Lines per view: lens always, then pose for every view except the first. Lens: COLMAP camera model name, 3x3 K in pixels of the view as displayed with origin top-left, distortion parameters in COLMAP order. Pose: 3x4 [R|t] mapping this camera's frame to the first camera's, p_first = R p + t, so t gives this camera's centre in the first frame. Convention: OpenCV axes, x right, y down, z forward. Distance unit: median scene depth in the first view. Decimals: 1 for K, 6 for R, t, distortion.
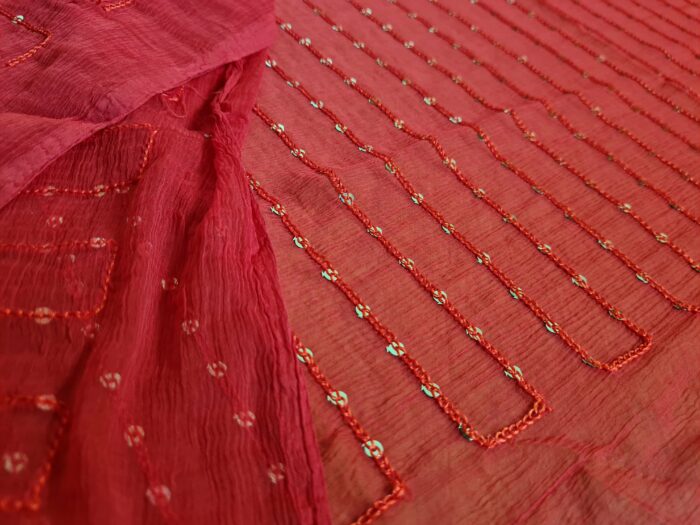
lens RADIAL K [[537.5, 0, 350.0], [0, 537.5, 262.5], [0, 0, 1]] dist [0.017889, -0.030792]
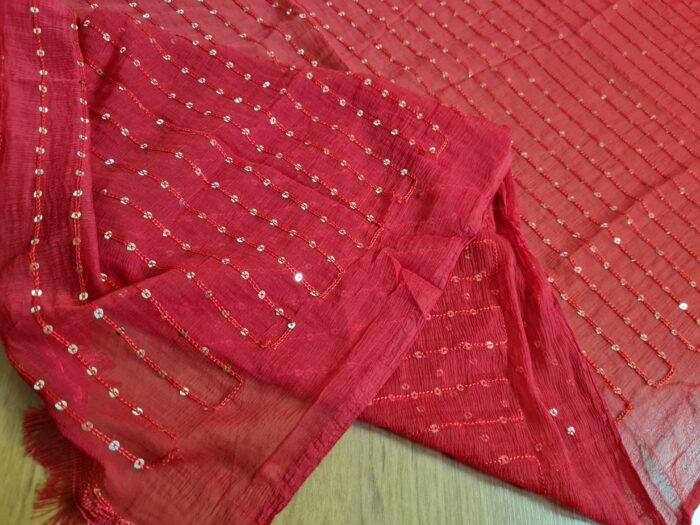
lens RADIAL K [[537.5, 0, 350.0], [0, 537.5, 262.5], [0, 0, 1]] dist [0.017889, -0.030792]
pose [[0.998708, -0.025370, 0.044029, -1.045183], [0.015572, 0.977567, 0.210049, -0.643357], [-0.048370, -0.209092, 0.976699, -1.055094]]
